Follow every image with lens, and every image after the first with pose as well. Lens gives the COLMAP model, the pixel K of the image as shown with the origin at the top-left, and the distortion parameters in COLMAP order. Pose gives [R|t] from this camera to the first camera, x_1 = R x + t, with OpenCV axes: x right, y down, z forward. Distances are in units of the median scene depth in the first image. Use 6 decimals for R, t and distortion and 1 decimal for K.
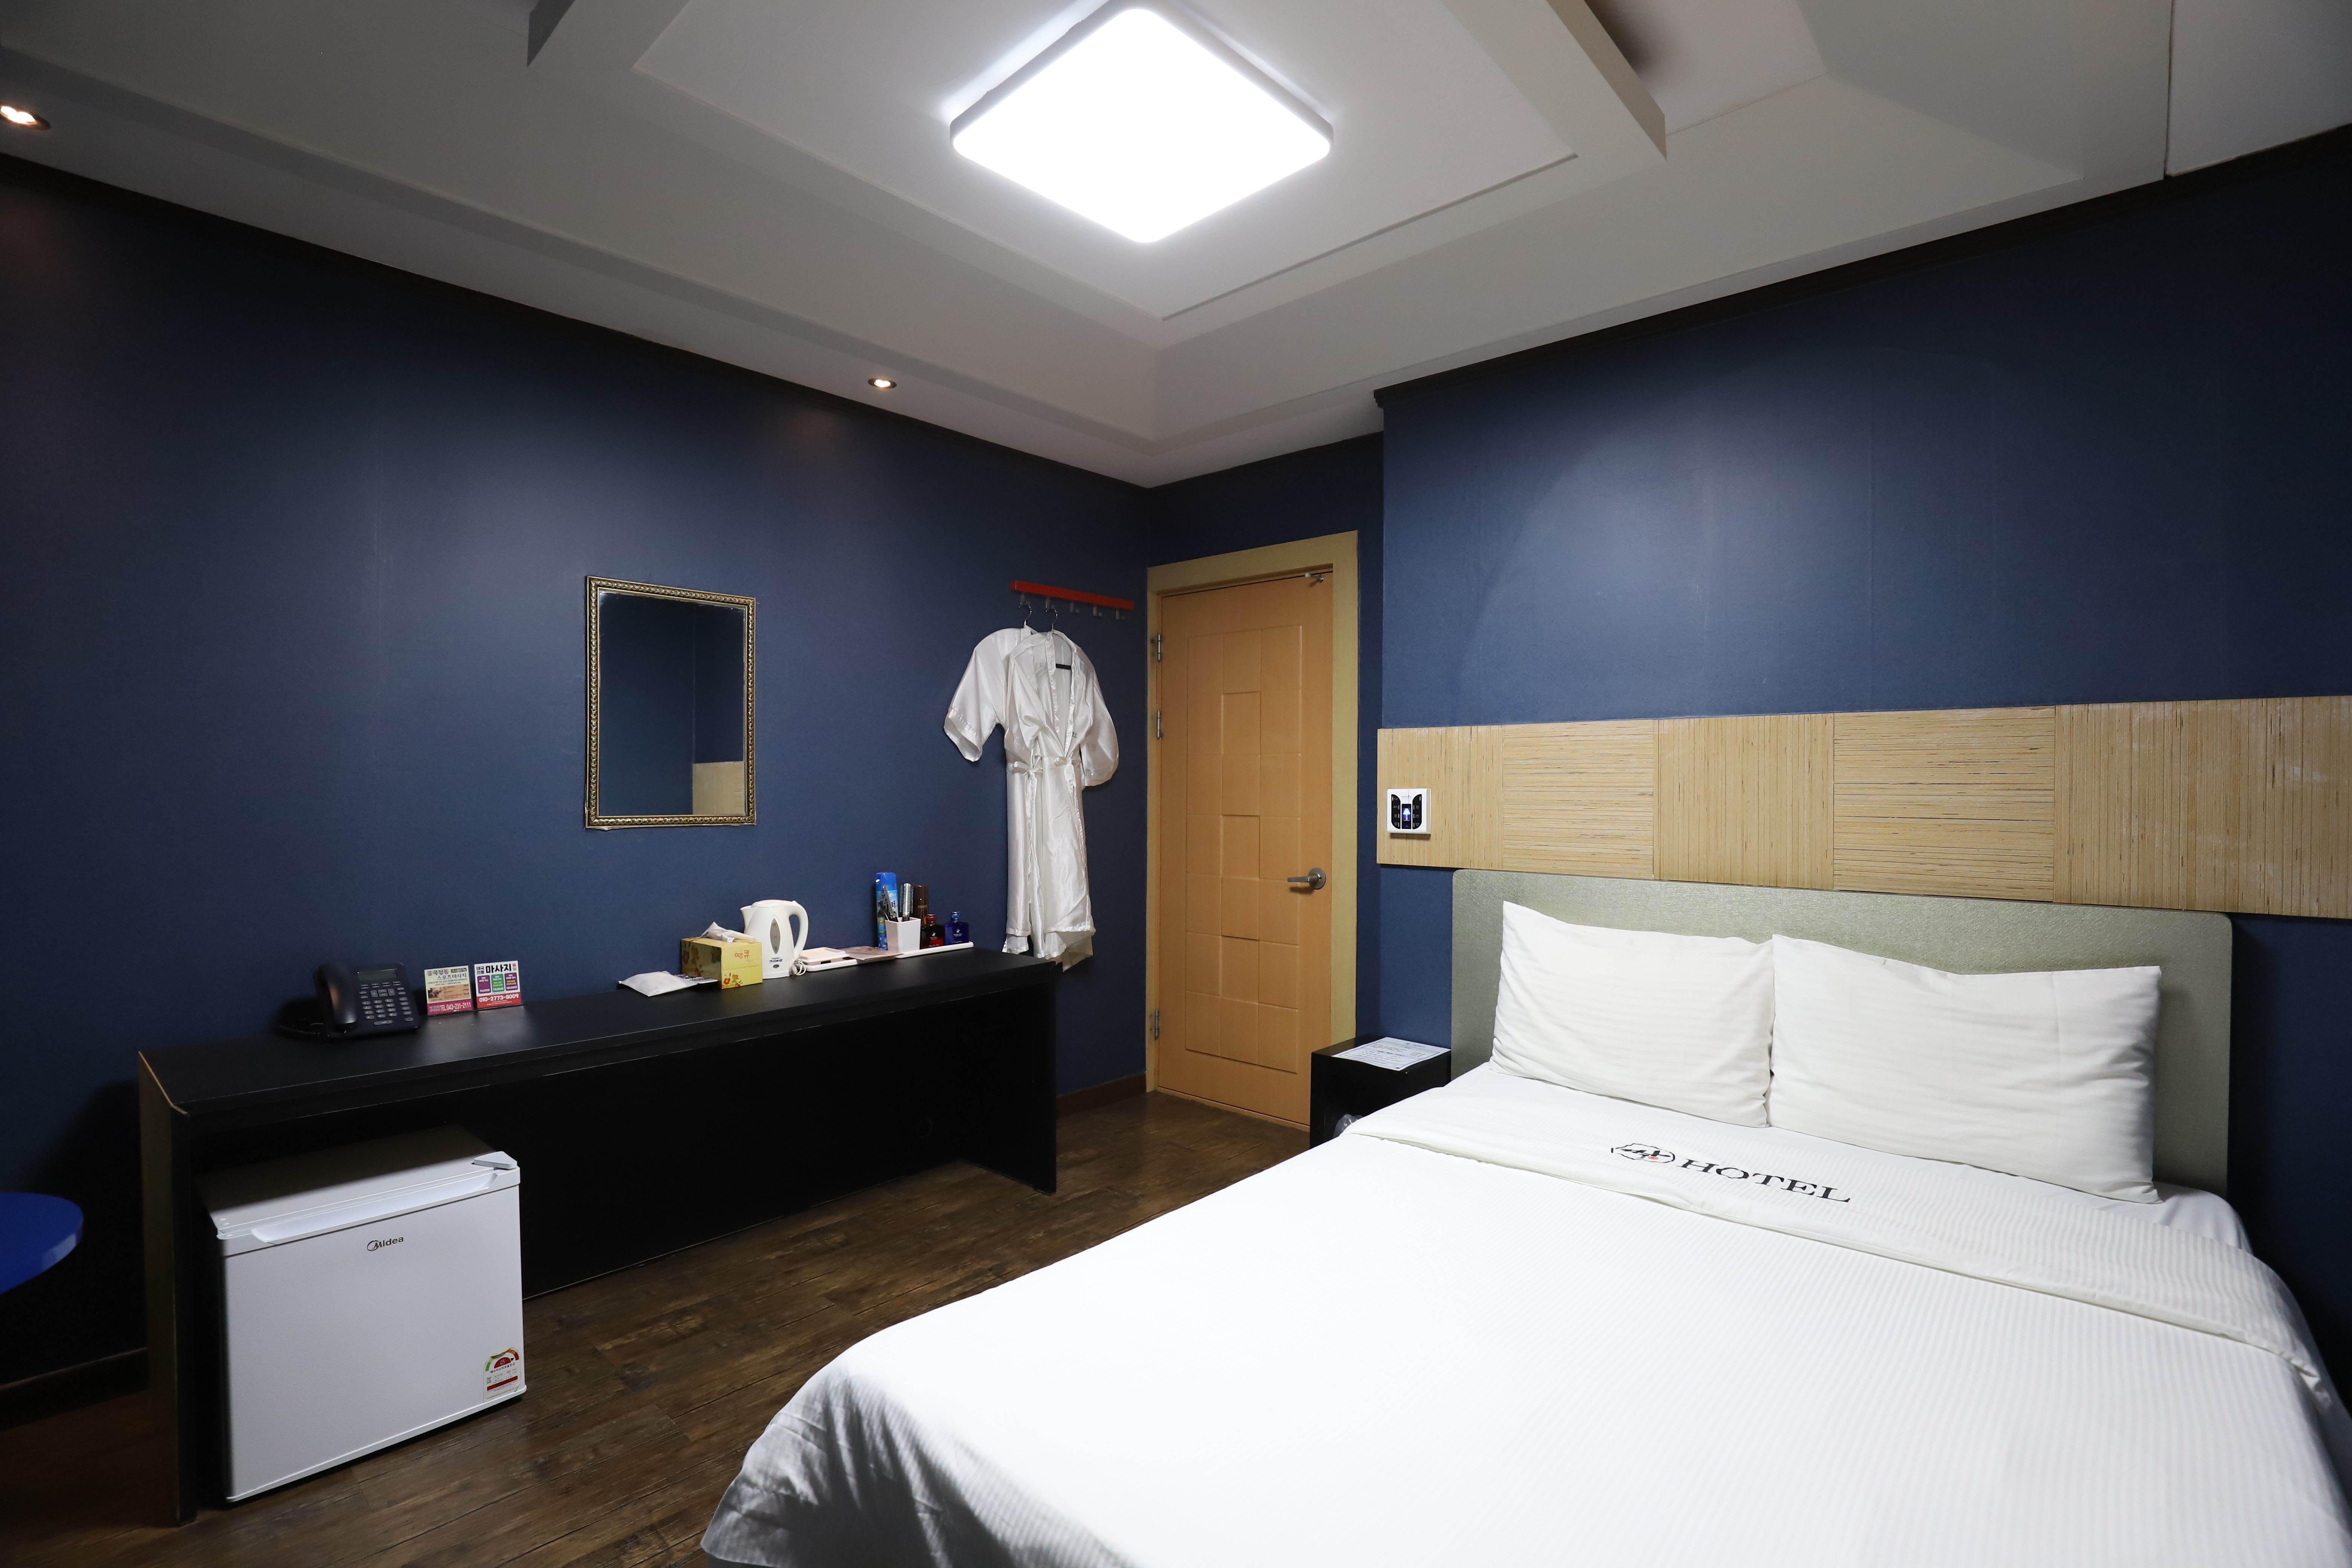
lens RADIAL K [[1079.2, 0, 1185.3], [0, 1079.2, 786.2], [0, 0, 1]] dist [-0.036736, 0.008092]
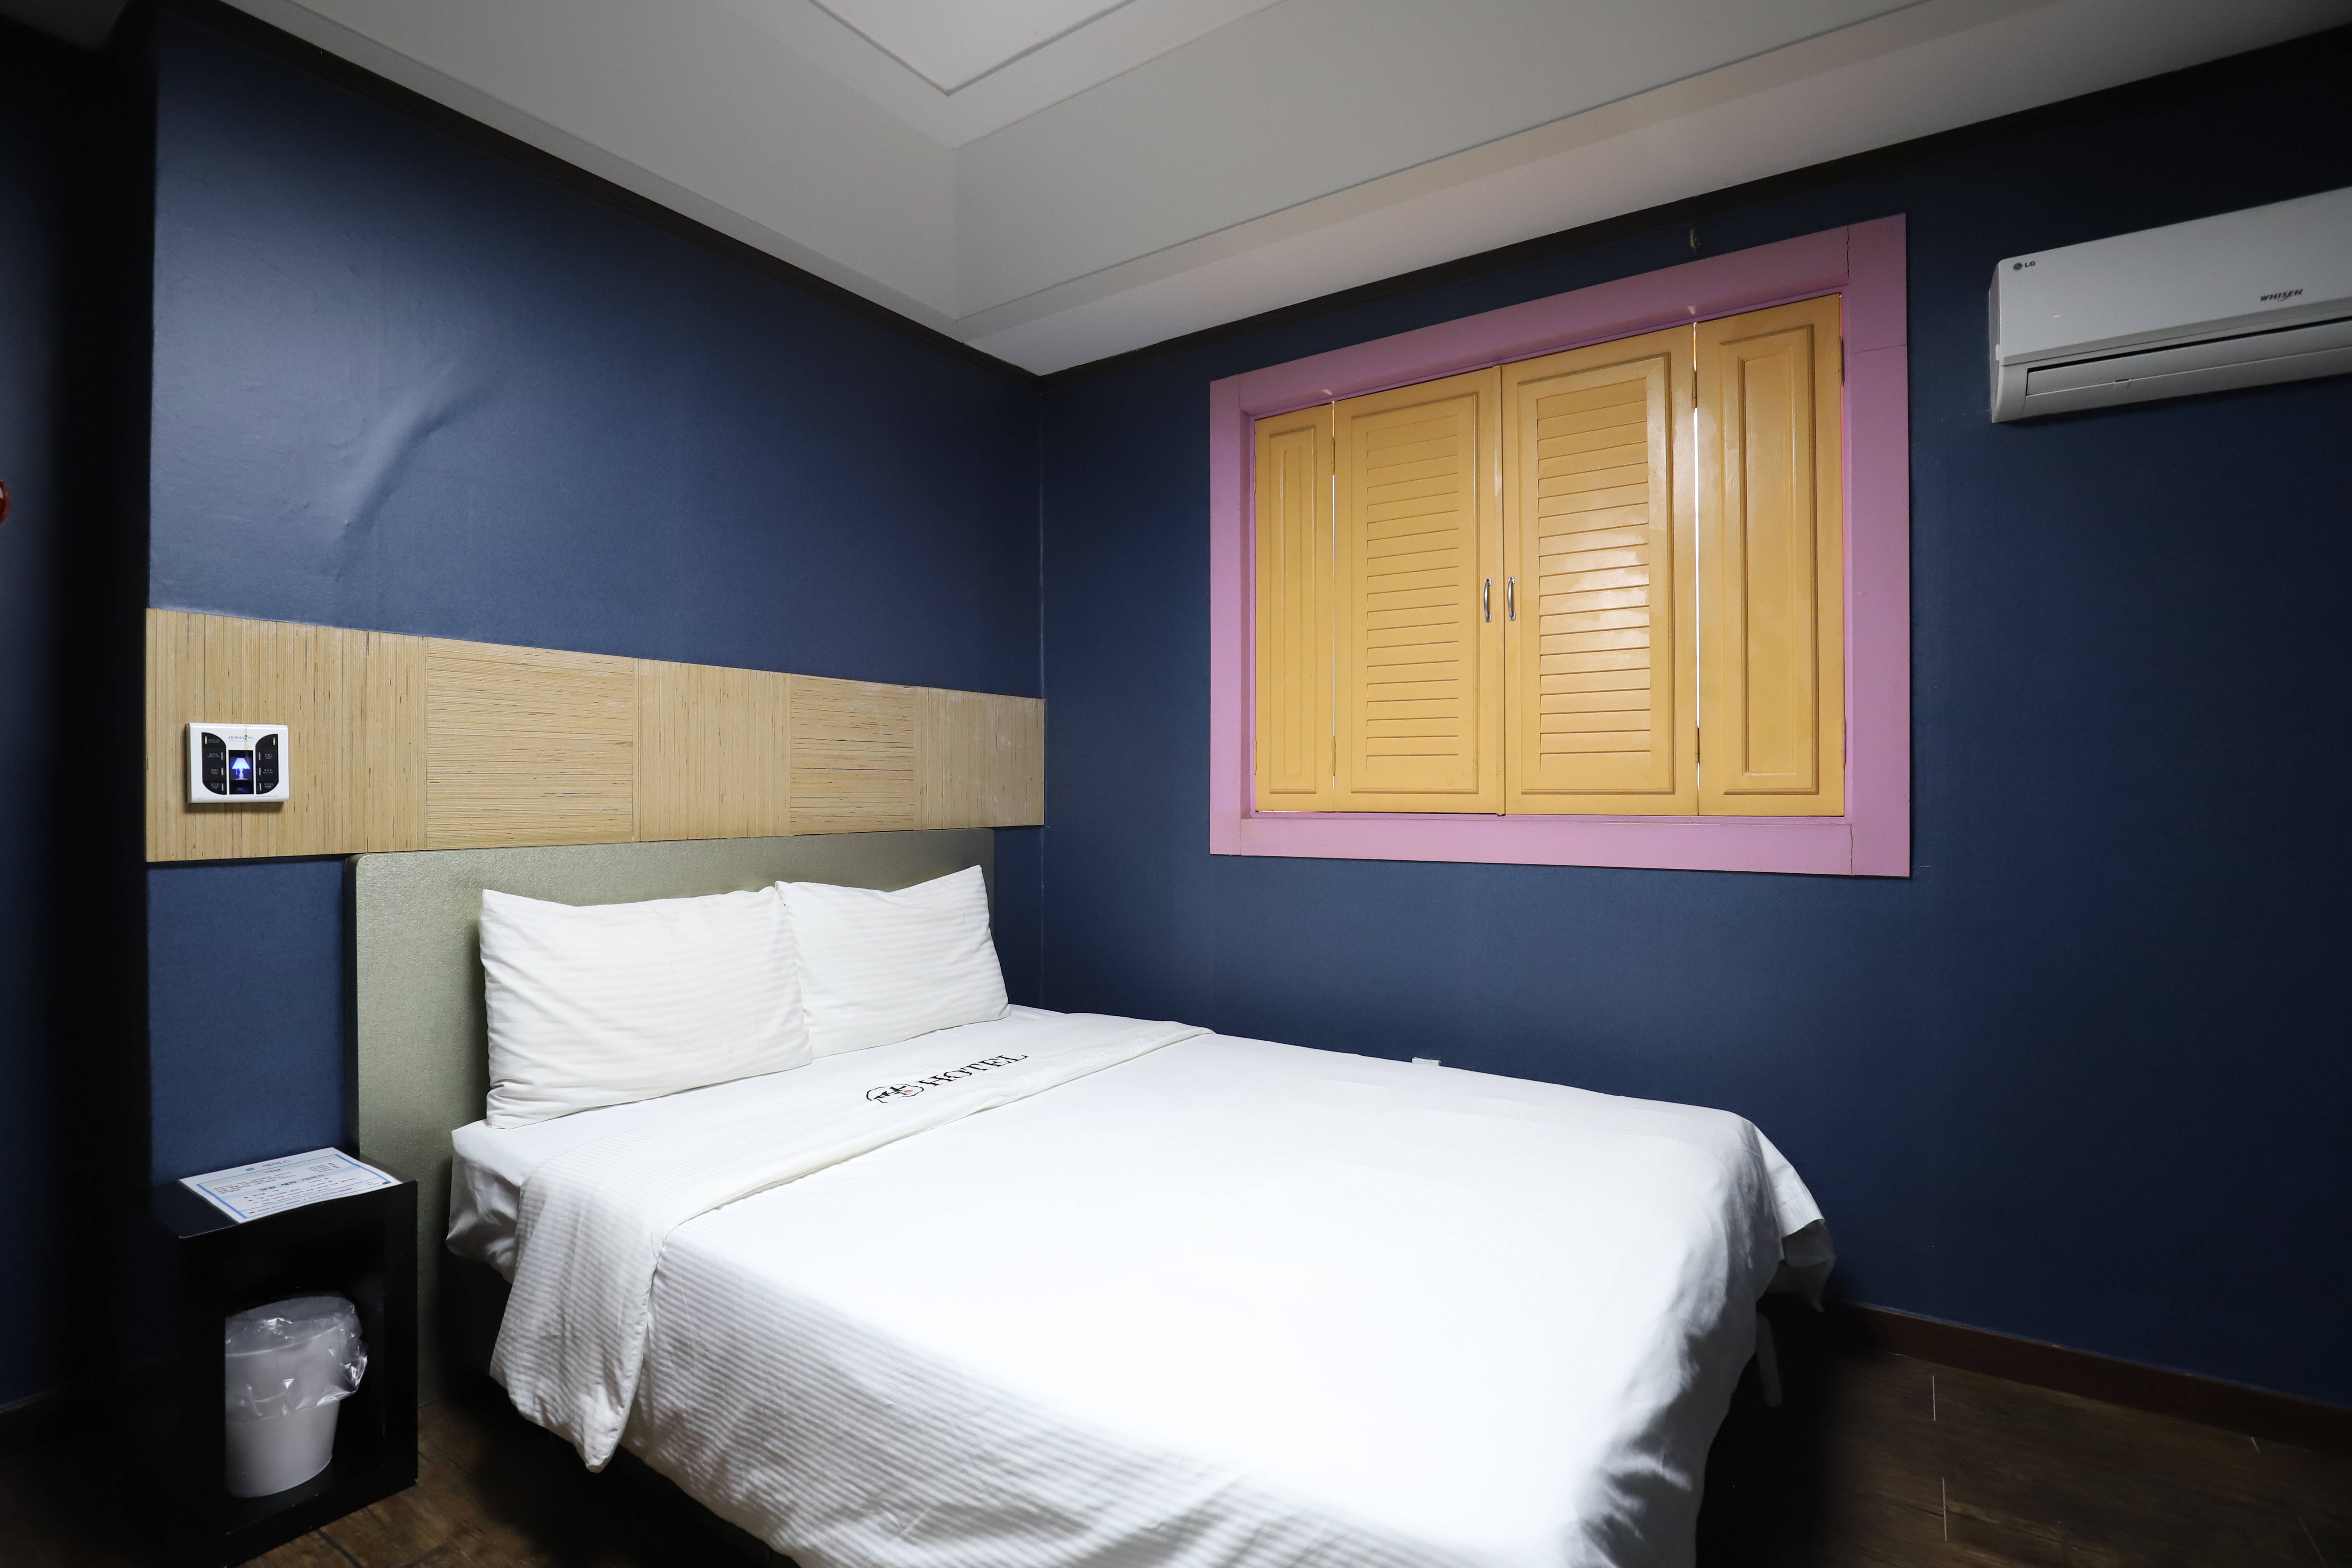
lens RADIAL K [[1079.2, 0, 1185.3], [0, 1079.2, 786.2], [0, 0, 1]] dist [-0.036736, 0.008092]
pose [[-0.138972, -0.003419, 0.990290, -0.489408], [-0.001370, 0.999994, 0.003261, 0.038853], [-0.990295, -0.000904, -0.138976, 0.688099]]
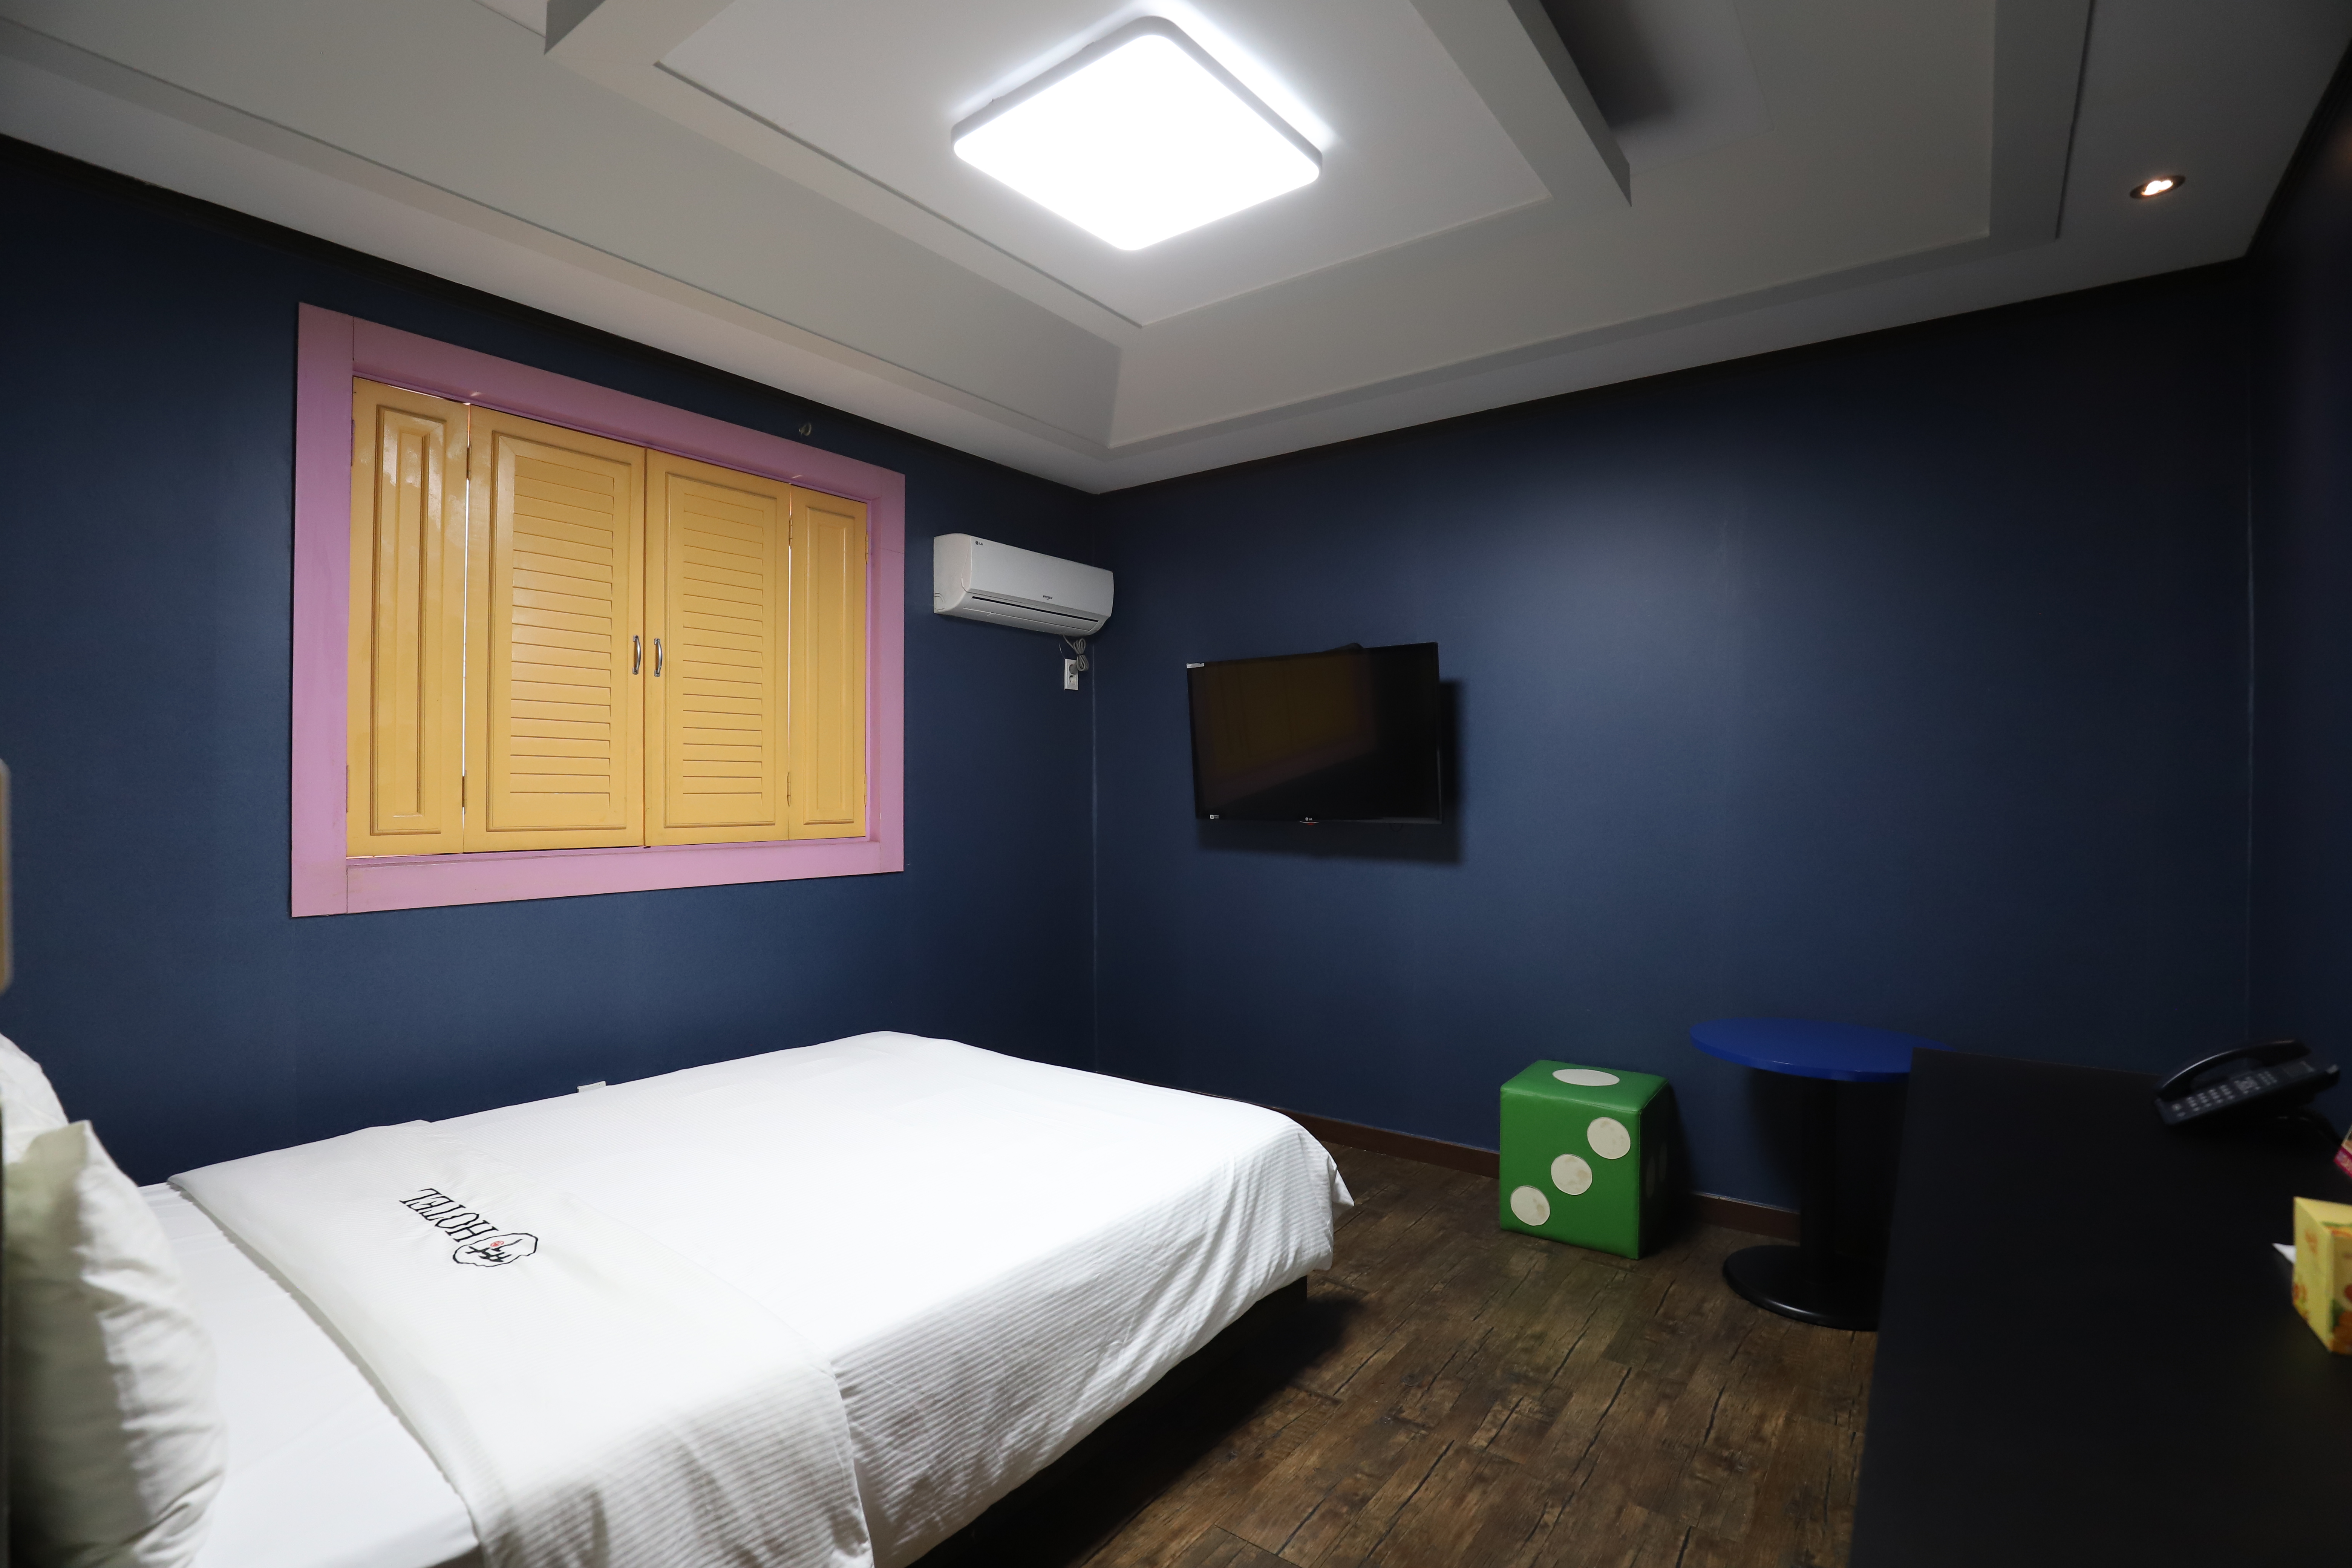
lens RADIAL K [[1079.2, 0, 1185.3], [0, 1079.2, 786.2], [0, 0, 1]] dist [-0.036736, 0.008092]
pose [[-0.995363, -0.008536, -0.095808, 0.006699], [-0.007729, 0.999931, -0.008795, 0.009761], [0.095876, -0.008013, -0.995361, 1.433412]]
